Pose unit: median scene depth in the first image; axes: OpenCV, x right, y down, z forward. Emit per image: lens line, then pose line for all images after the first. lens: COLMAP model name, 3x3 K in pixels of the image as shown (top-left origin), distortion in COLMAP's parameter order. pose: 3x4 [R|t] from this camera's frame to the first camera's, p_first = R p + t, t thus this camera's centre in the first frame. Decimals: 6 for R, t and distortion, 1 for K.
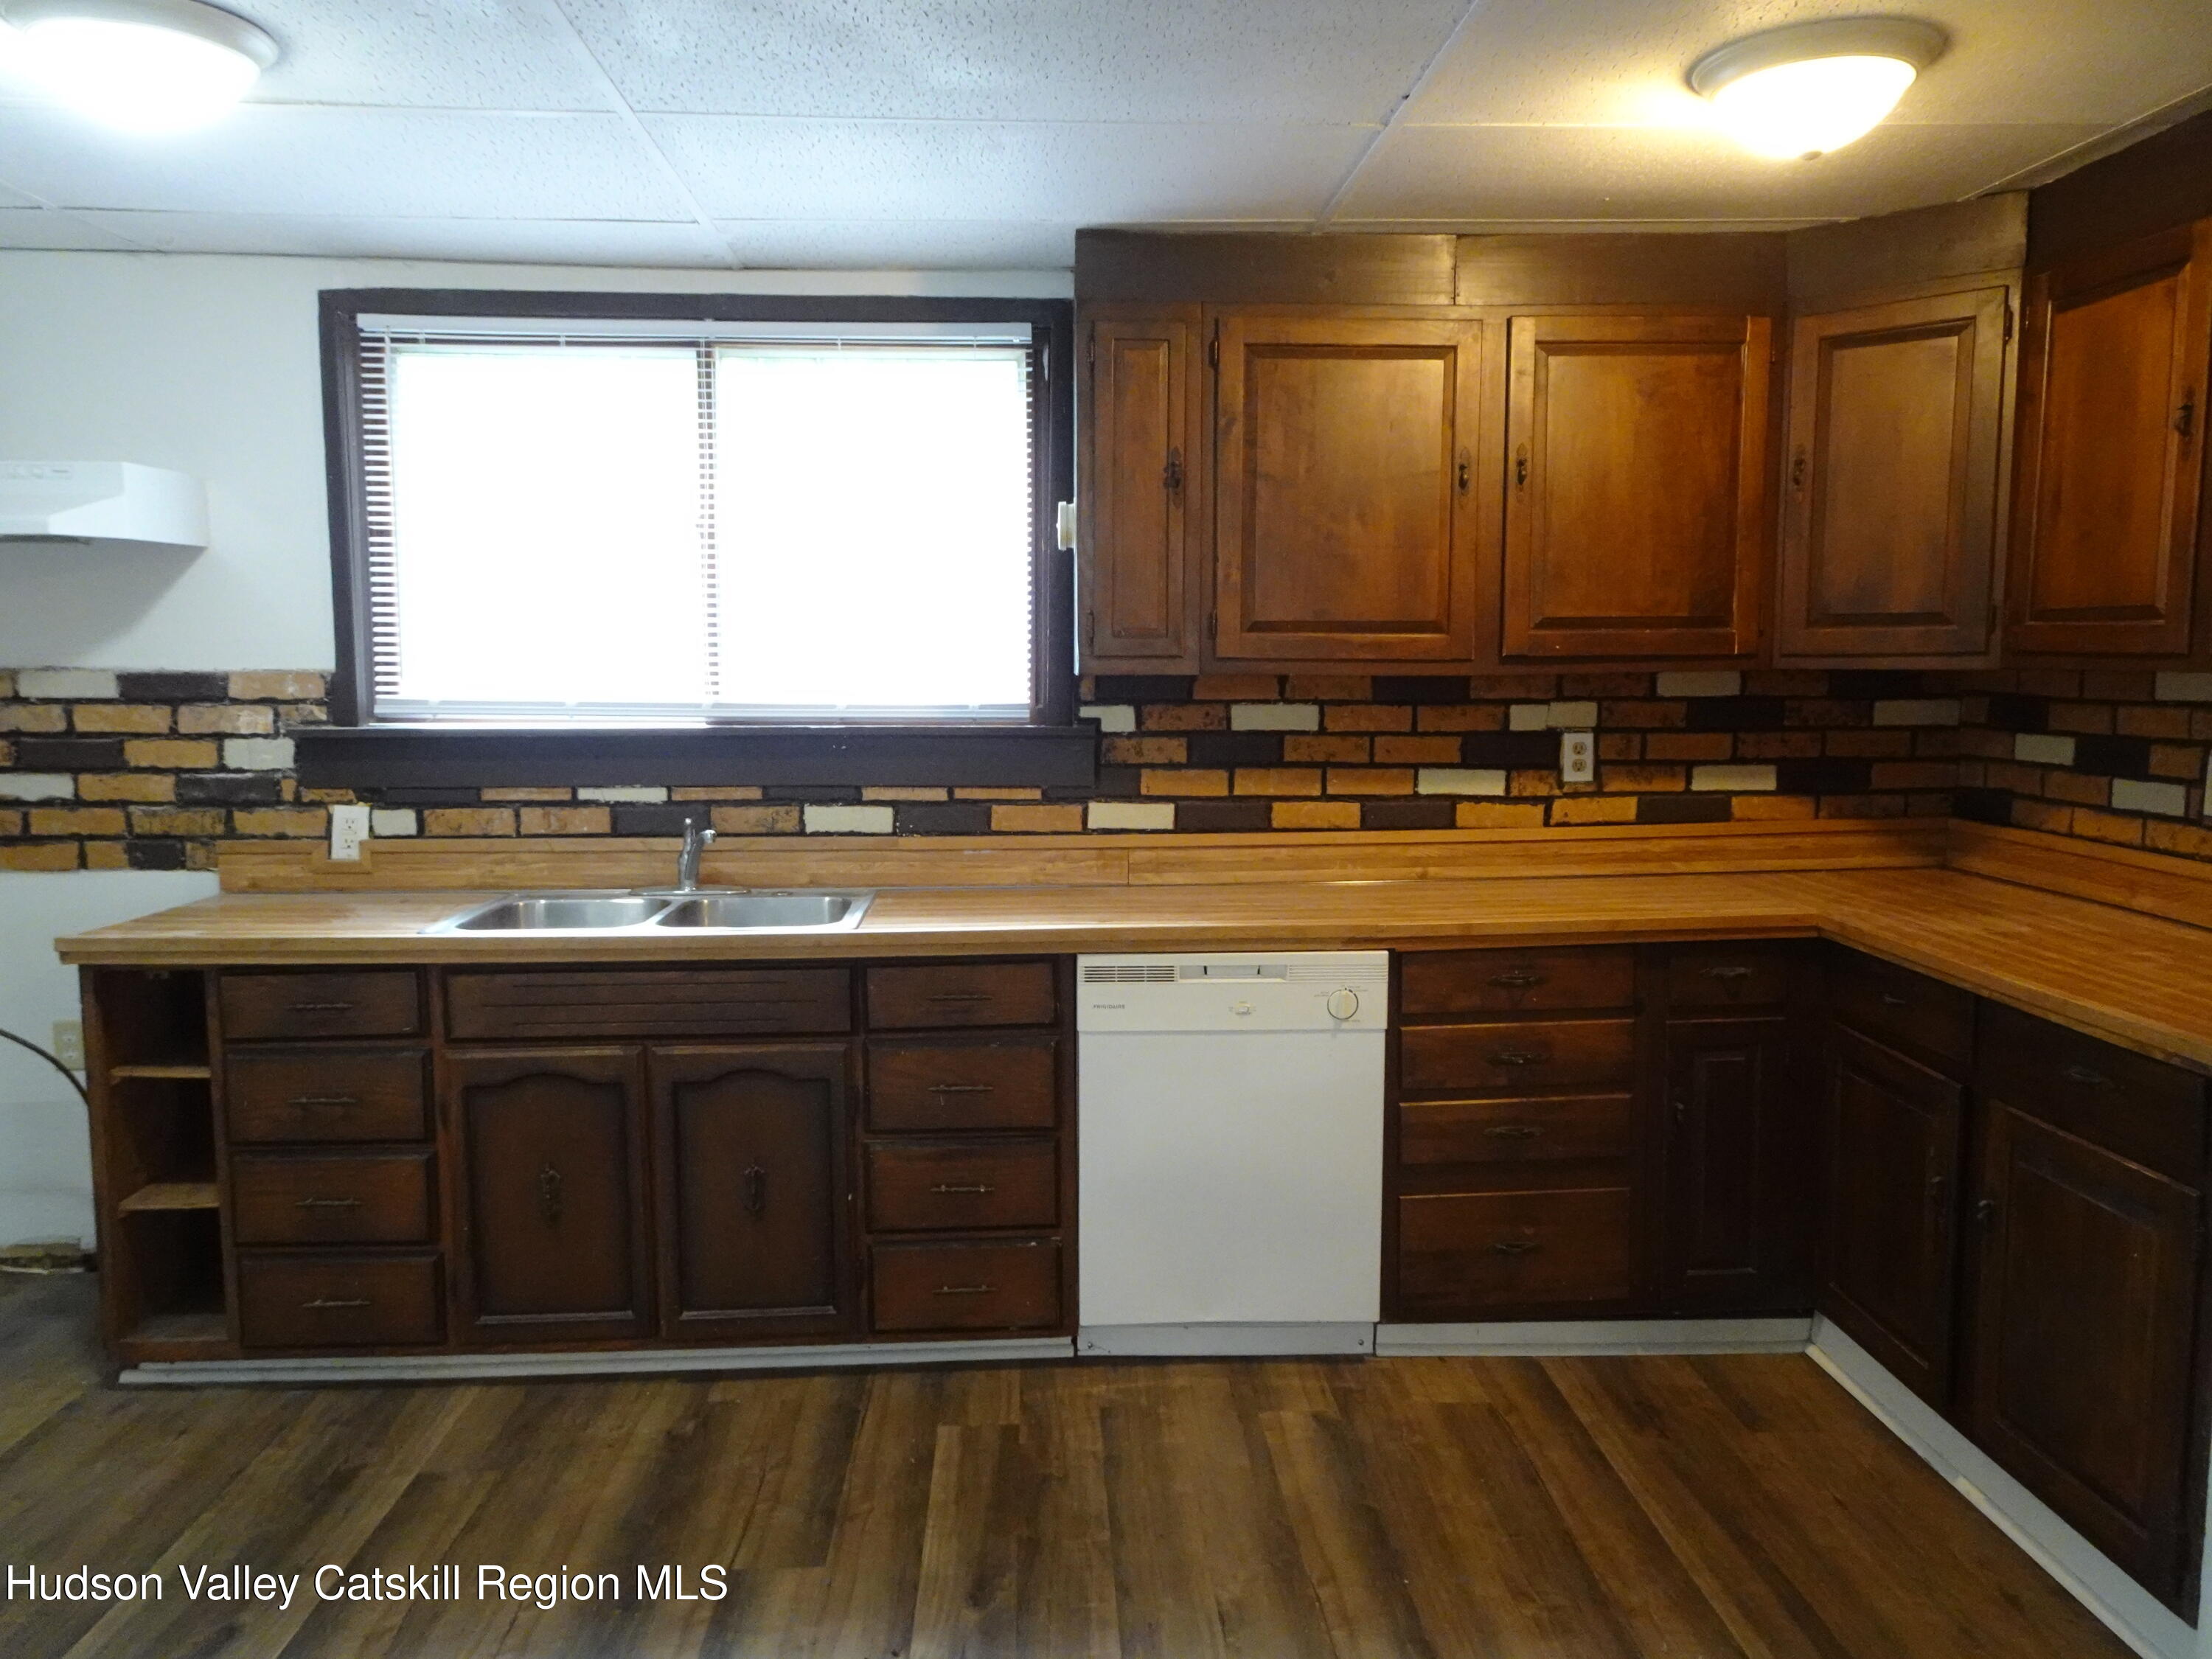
lens RADIAL K [[1595.2, 0, 1103.9], [0, 1595.2, 822.9], [0, 0, 1]] dist [-0.000941, 0.016290]
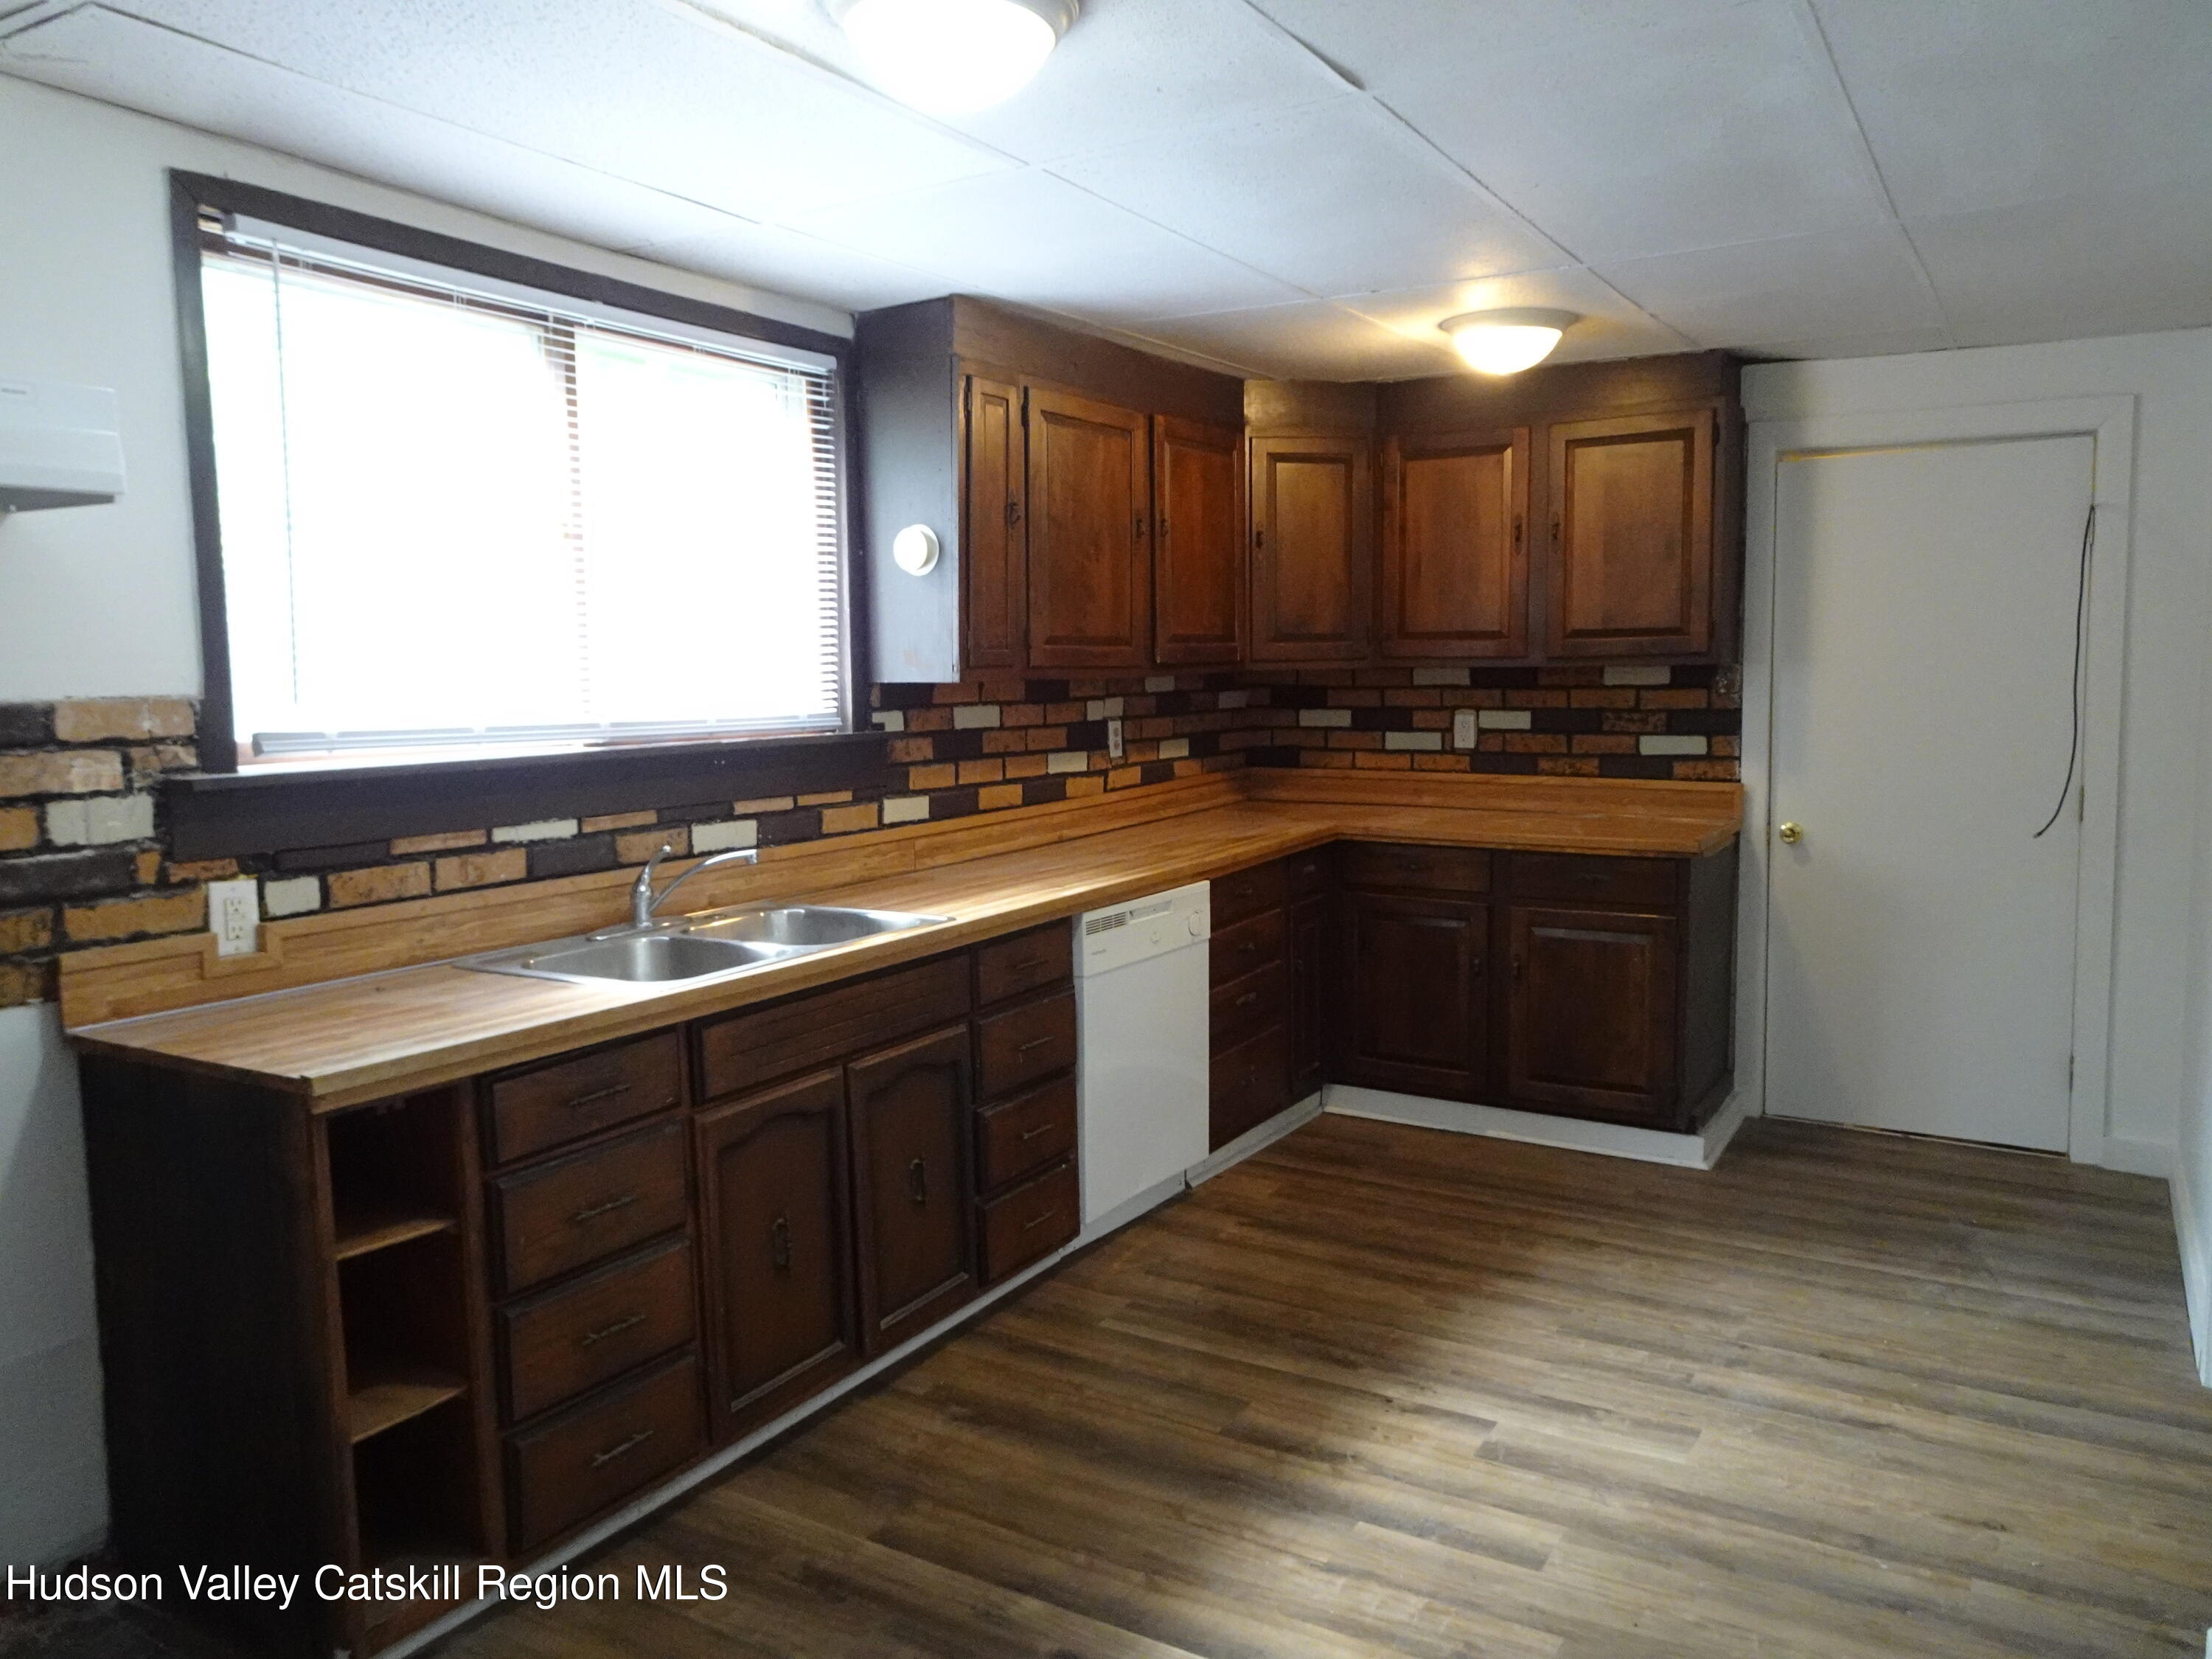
lens RADIAL K [[1595.2, 0, 1112.0], [0, 1595.2, 823.6], [0, 0, 1]] dist [-0.000941, 0.016290]
pose [[0.562814, -0.090240, 0.821643, -0.852144], [0.099500, 0.994191, 0.041035, -0.027041], [-0.820573, 0.058659, 0.568523, 0.256582]]
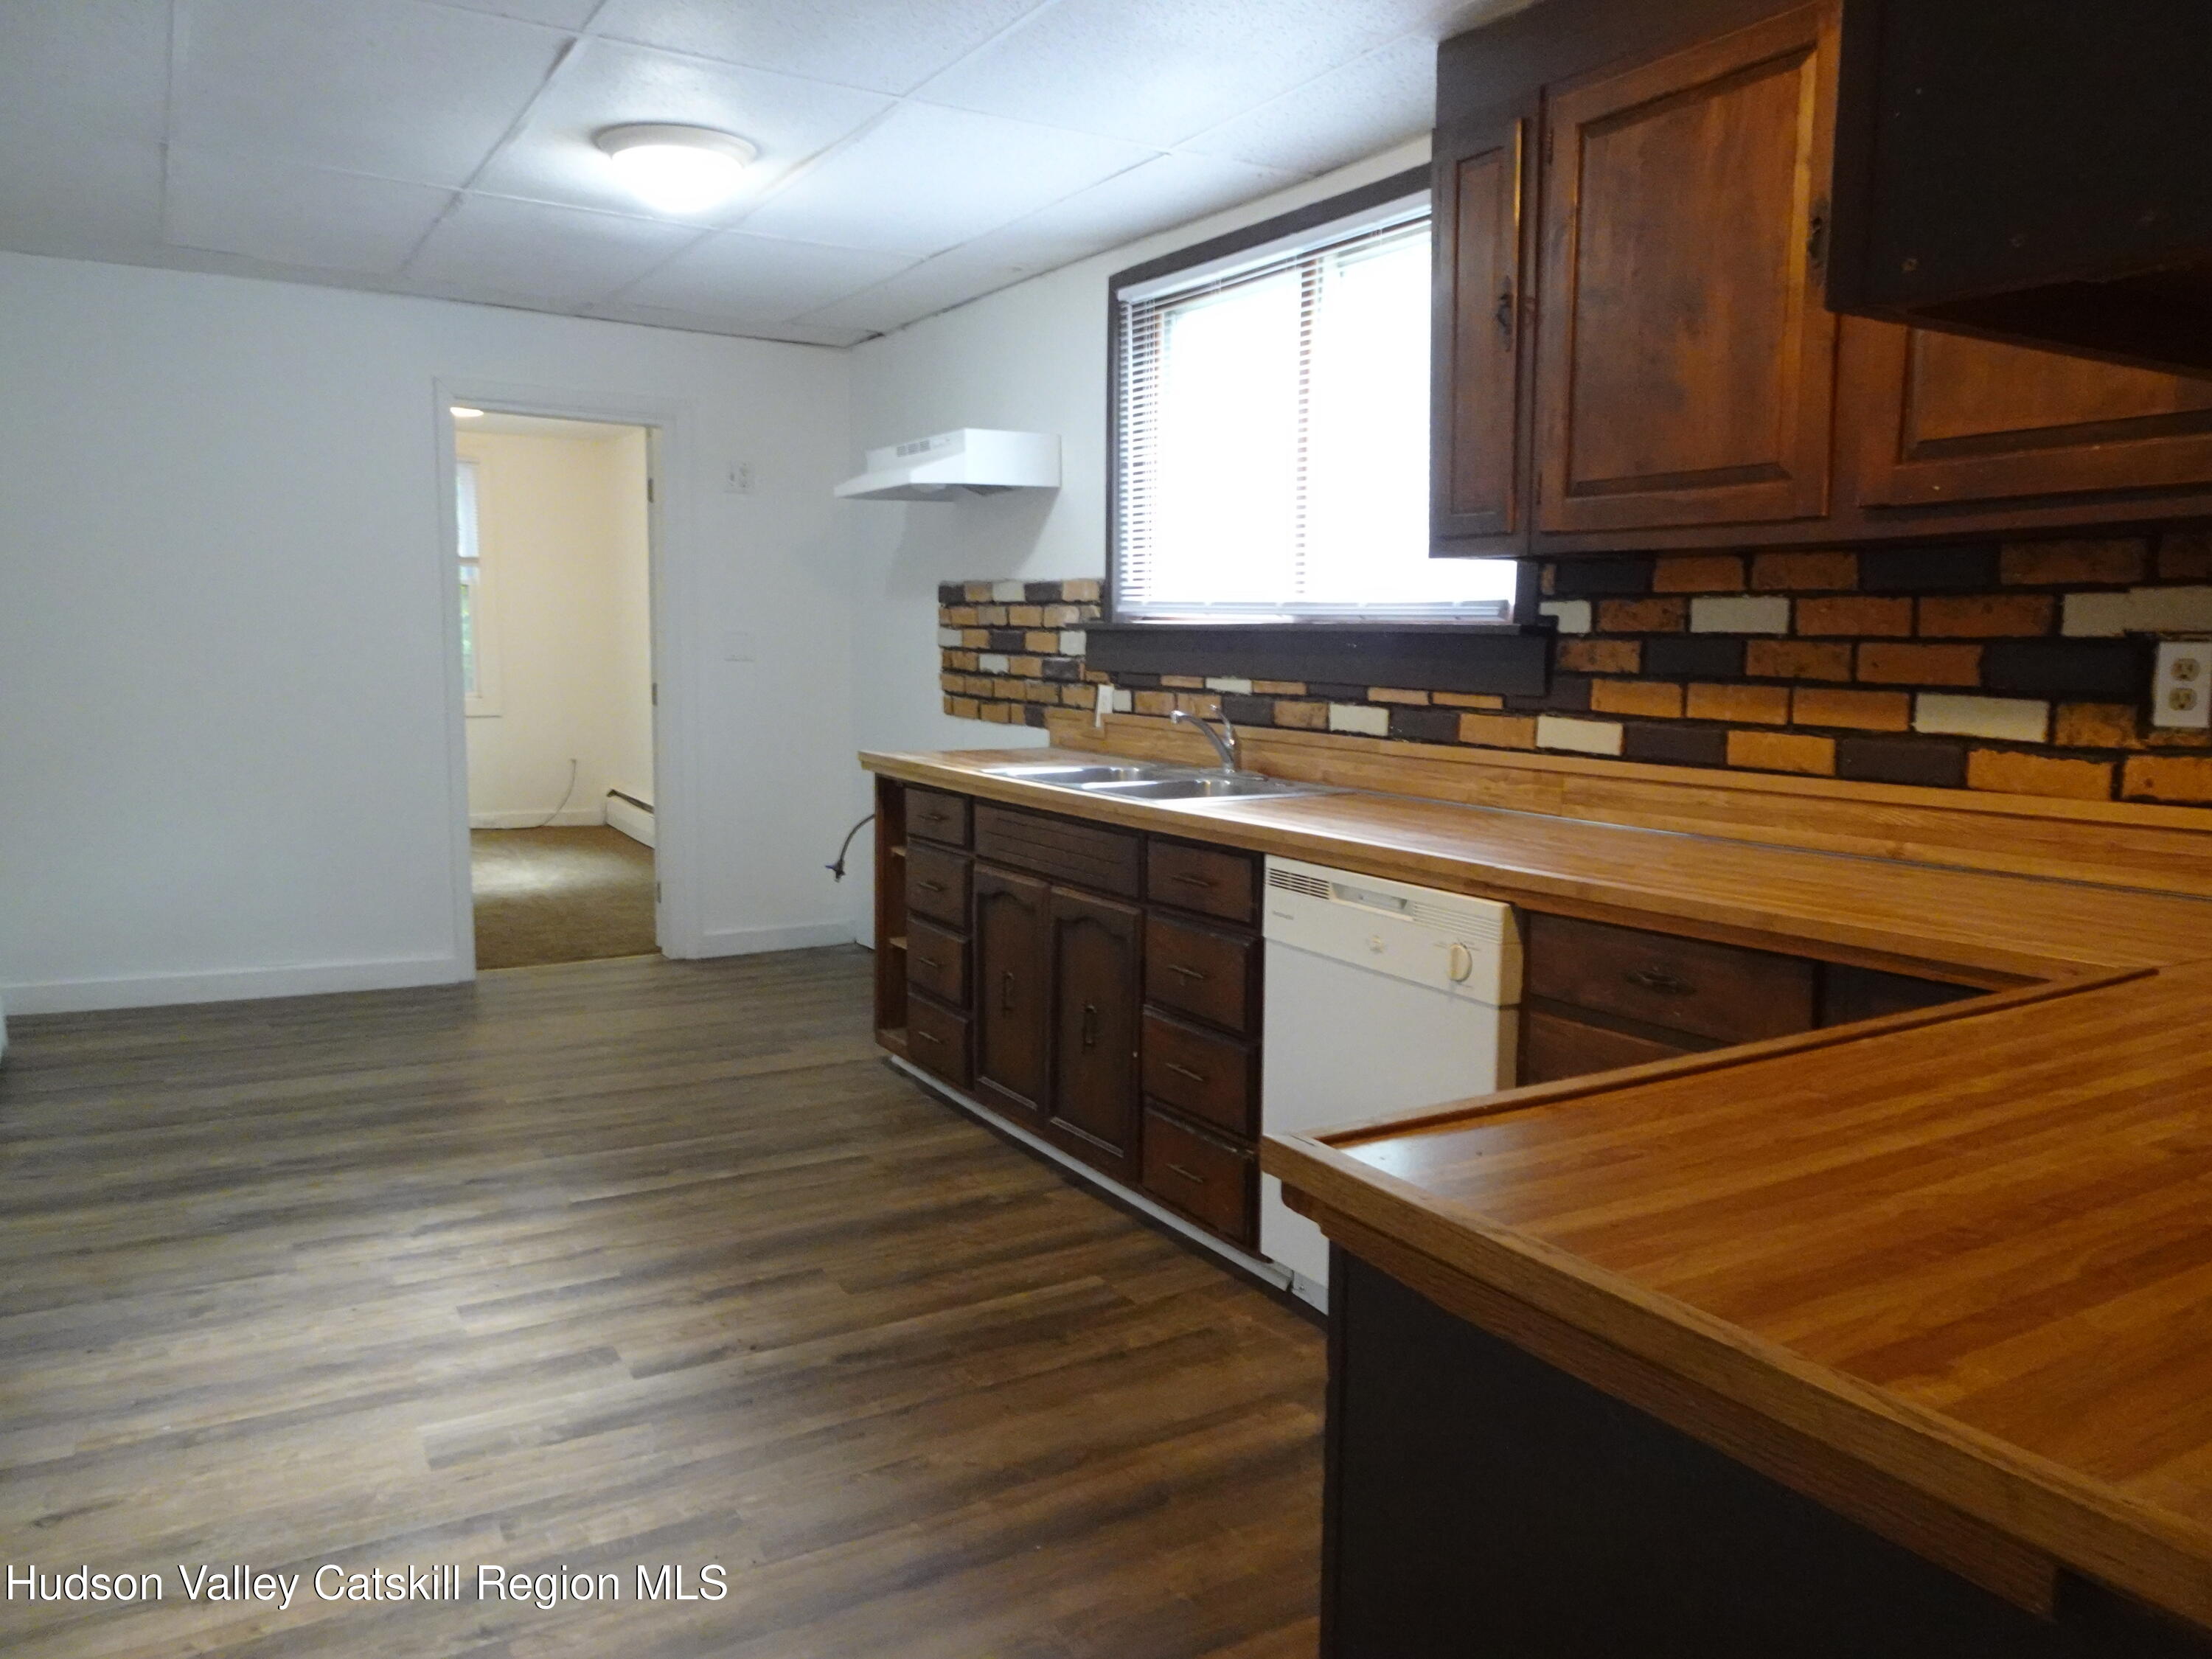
lens RADIAL K [[1595.2, 0, 1111.5], [0, 1595.2, 826.9], [0, 0, 1]] dist [-0.000941, 0.016290]
pose [[0.468706, 0.113649, -0.876013, 0.656326], [-0.098731, 0.992215, 0.075899, 0.003978], [0.877819, 0.050915, 0.476278, 0.412122]]
